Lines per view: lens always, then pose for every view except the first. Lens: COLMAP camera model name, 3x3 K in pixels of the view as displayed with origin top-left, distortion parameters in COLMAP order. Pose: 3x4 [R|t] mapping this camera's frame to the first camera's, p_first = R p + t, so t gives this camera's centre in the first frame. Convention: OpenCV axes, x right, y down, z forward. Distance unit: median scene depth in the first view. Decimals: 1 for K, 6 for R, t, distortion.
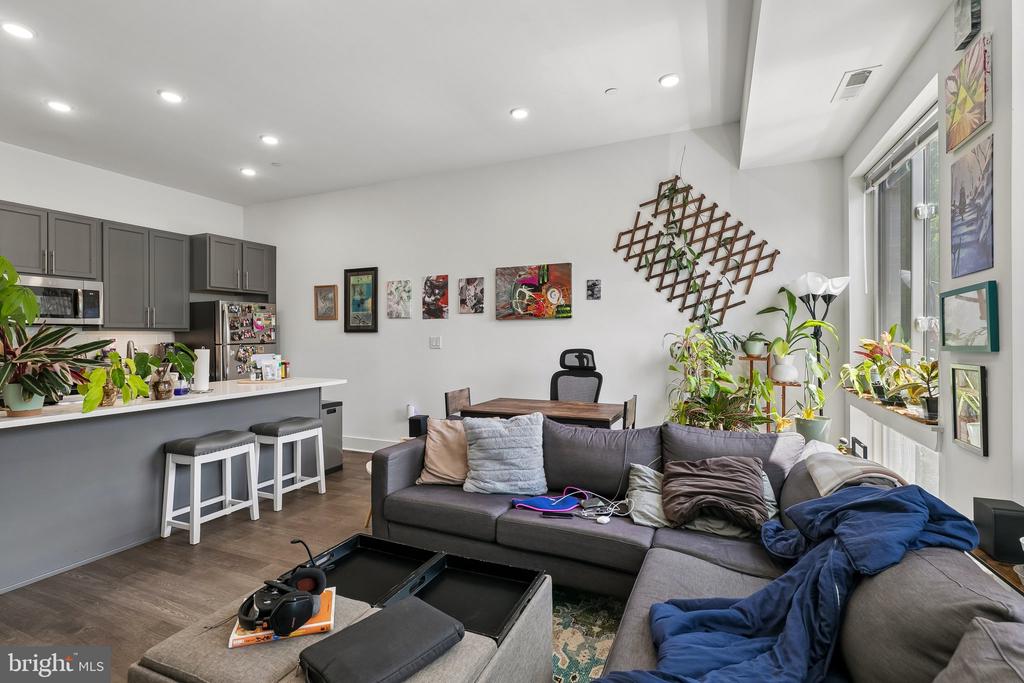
lens RADIAL K [[463.3, 0, 510.2], [0, 463.3, 341.3], [0, 0, 1]] dist [-0.001420, 0.000139]
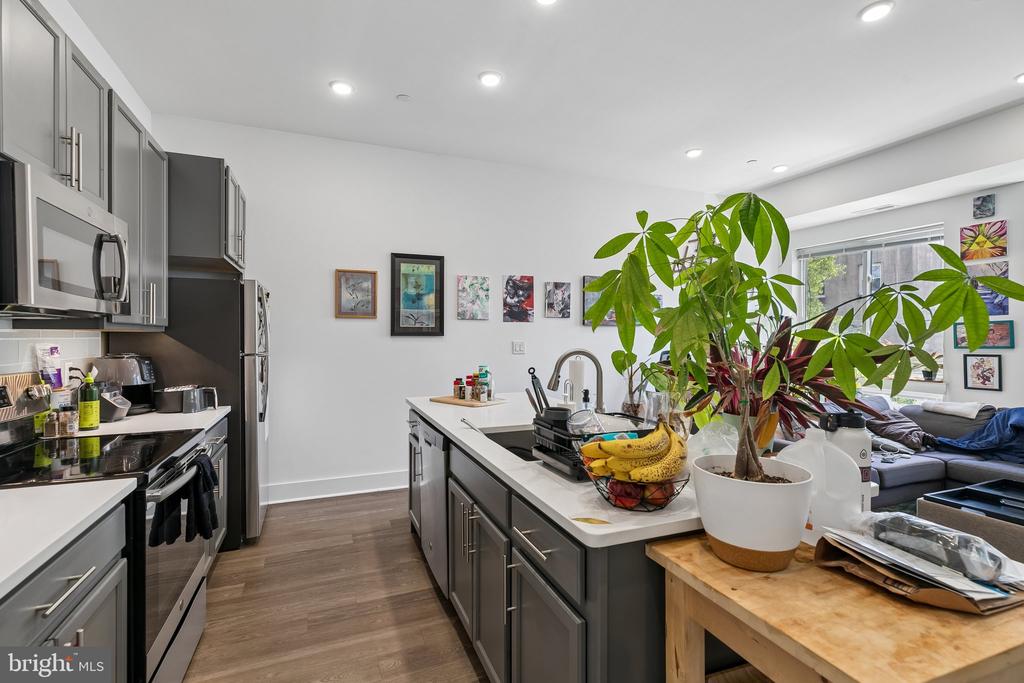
lens RADIAL K [[467.5, 0, 512.7], [0, 467.5, 325.9], [0, 0, 1]] dist [0.002151, 0.000341]
pose [[0.706554, 0.023441, 0.707271, -0.962885], [0.005971, 0.999218, -0.039082, -0.005192], [-0.707634, 0.031837, 0.705862, 0.408050]]
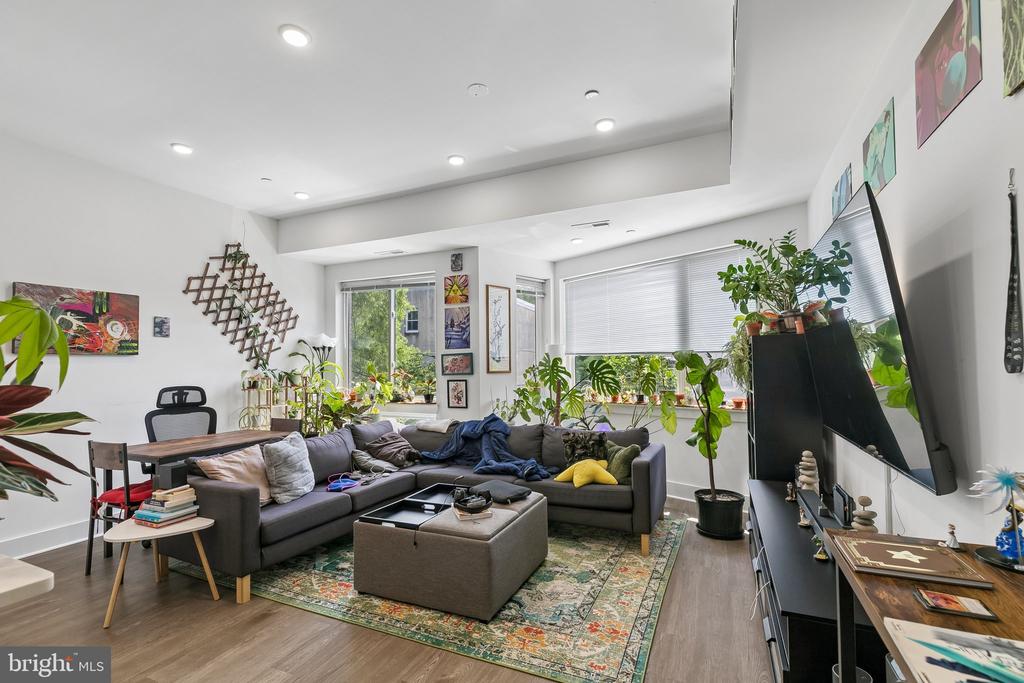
lens RADIAL K [[463.3, 0, 510.2], [0, 463.3, 341.3], [0, 0, 1]] dist [-0.001420, 0.000139]
pose [[0.028234, 0.056848, 0.997984, -0.785984], [0.025465, 0.998017, -0.057570, -0.004986], [-0.999277, 0.027039, 0.026731, 0.230749]]
